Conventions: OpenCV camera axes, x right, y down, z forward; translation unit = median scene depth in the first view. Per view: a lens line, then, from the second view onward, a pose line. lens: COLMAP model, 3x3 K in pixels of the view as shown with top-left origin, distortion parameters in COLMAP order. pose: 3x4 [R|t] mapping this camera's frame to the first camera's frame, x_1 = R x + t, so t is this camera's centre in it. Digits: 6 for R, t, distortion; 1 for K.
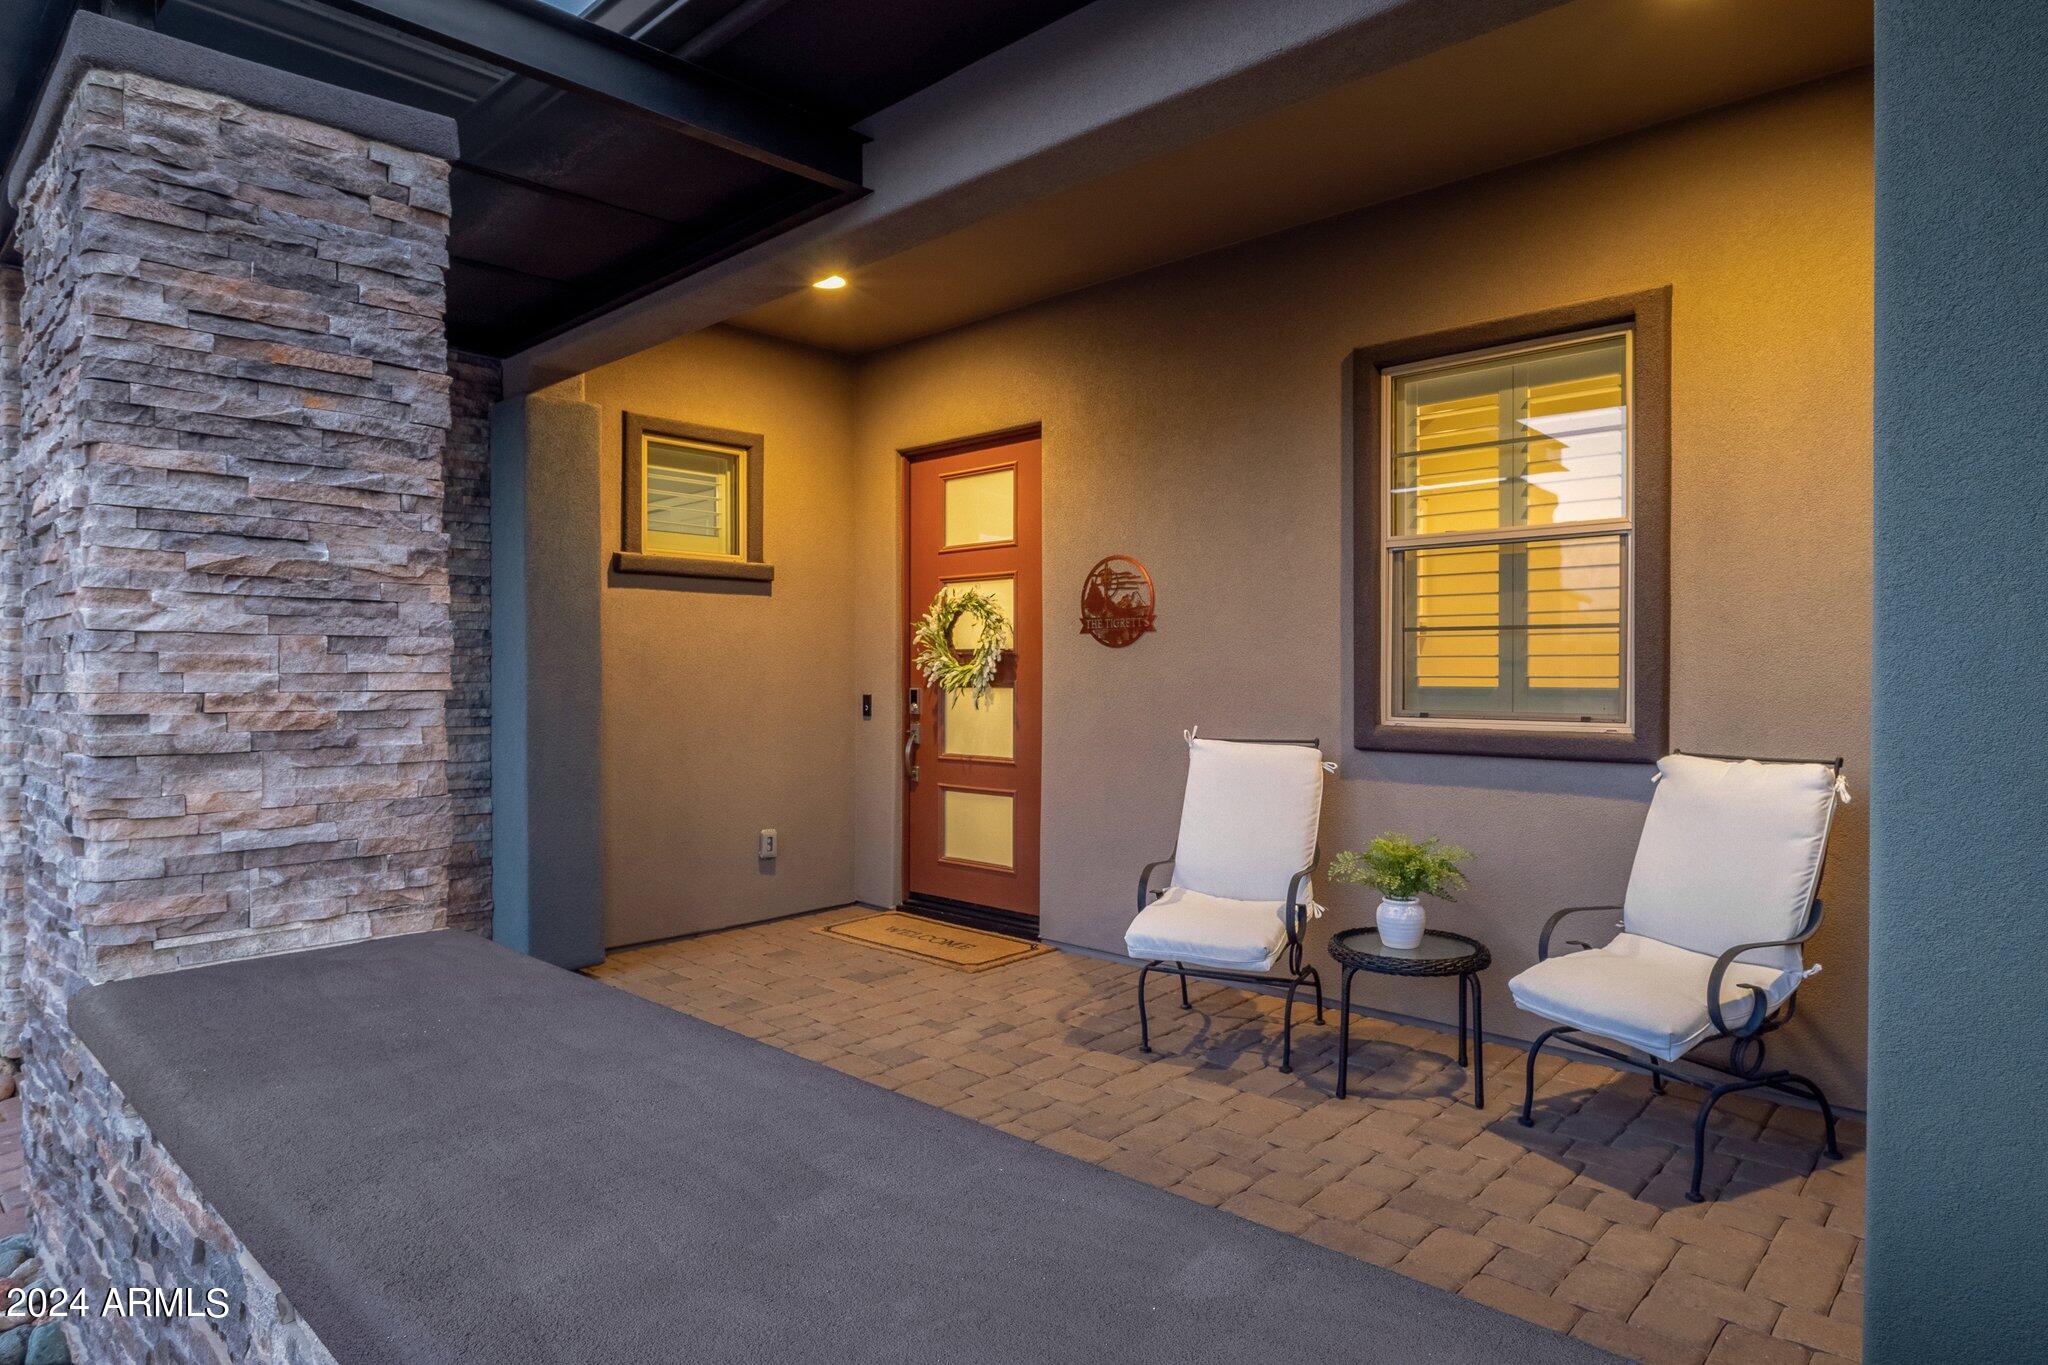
lens RADIAL K [[1180.9, 0, 1041.6], [0, 1180.9, 681.9], [0, 0, 1]] dist [0.000239, -0.000196]
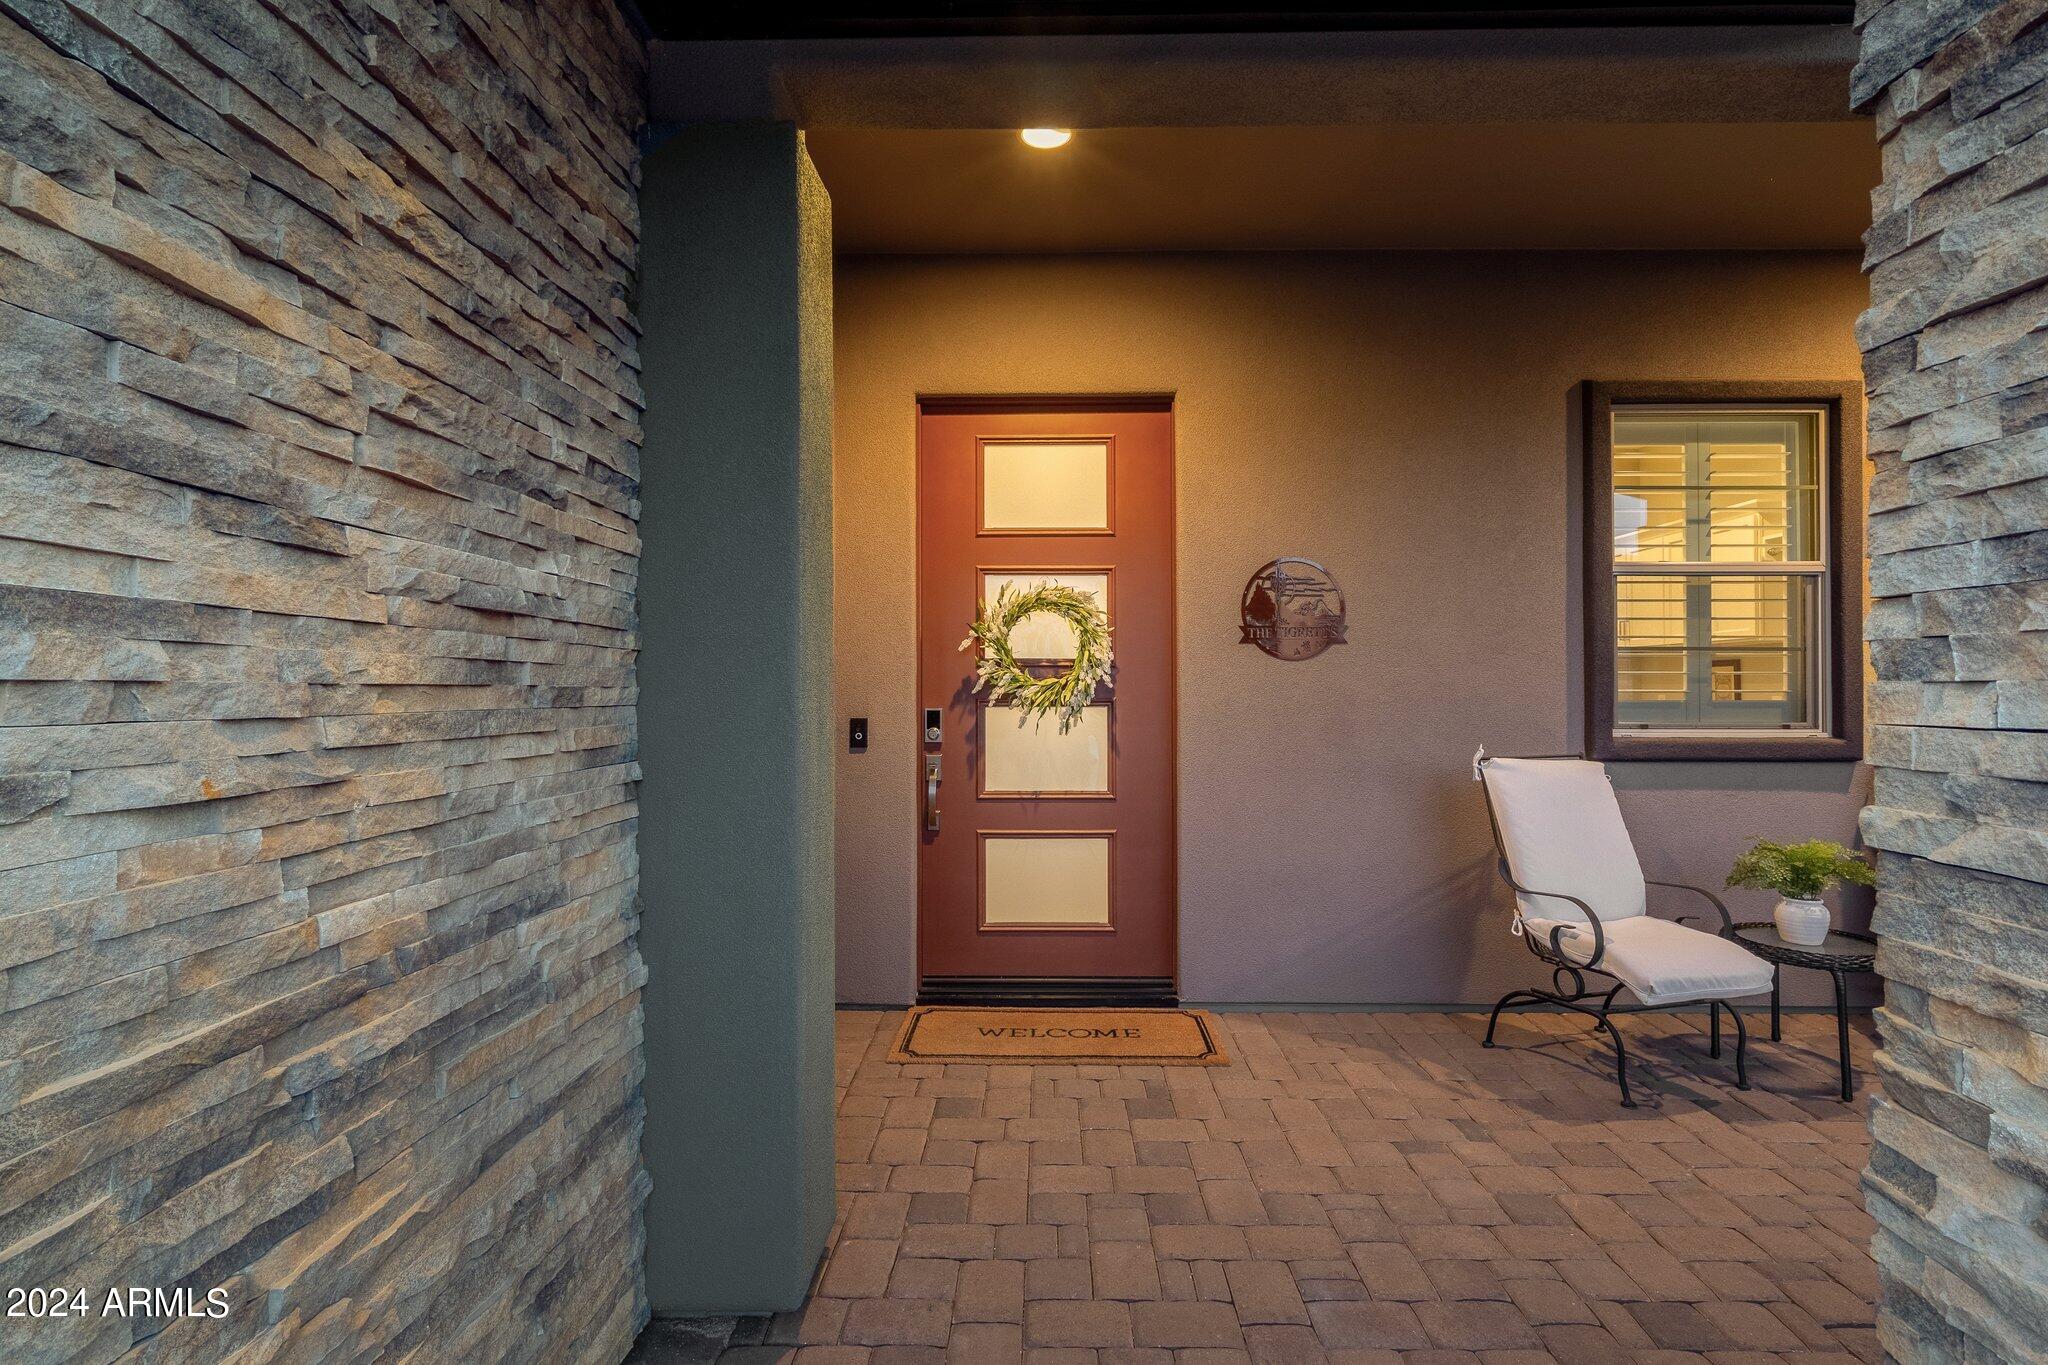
lens RADIAL K [[993.1, 0, 1025.8], [0, 993.1, 690.7], [0, 0, 1]] dist [-0.003037, 0.002213]
pose [[0.744290, -0.000380, 0.667856, -0.681555], [0.004932, 0.999976, -0.004928, -0.003563], [-0.667838, 0.006962, 0.744274, 0.662856]]
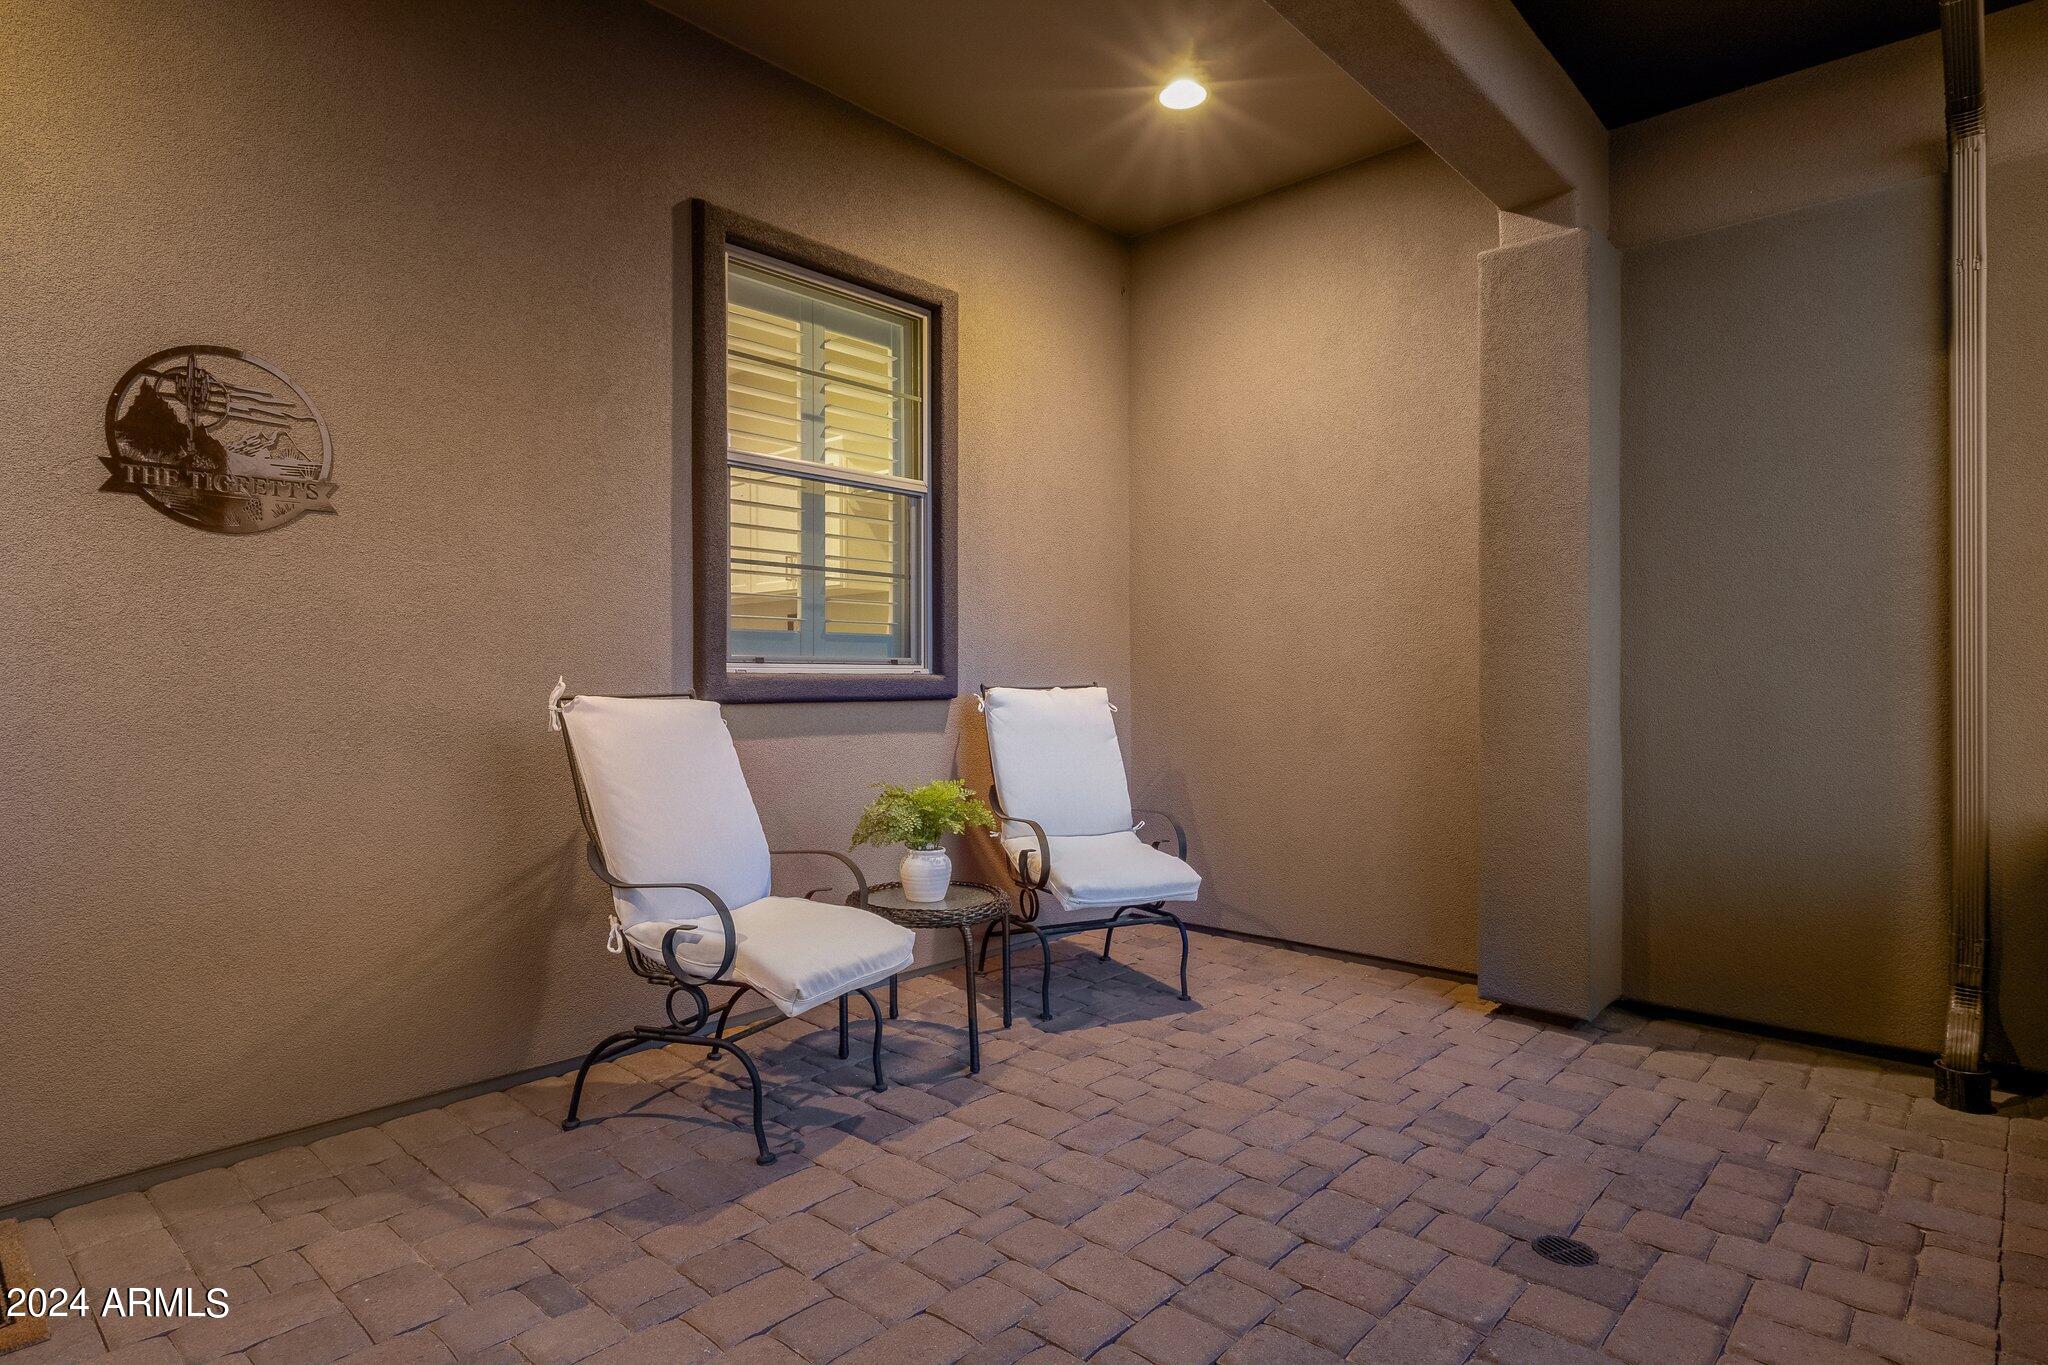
lens RADIAL K [[1124.3, 0, 1045.5], [0, 1124.3, 669.5], [0, 0, 1]] dist [0.015704, -0.003255]
pose [[-0.017600, 0.004654, 0.999834, -0.486605], [0.006620, 0.999968, -0.004538, 0.038354], [-0.999823, 0.006539, -0.017630, 0.763398]]
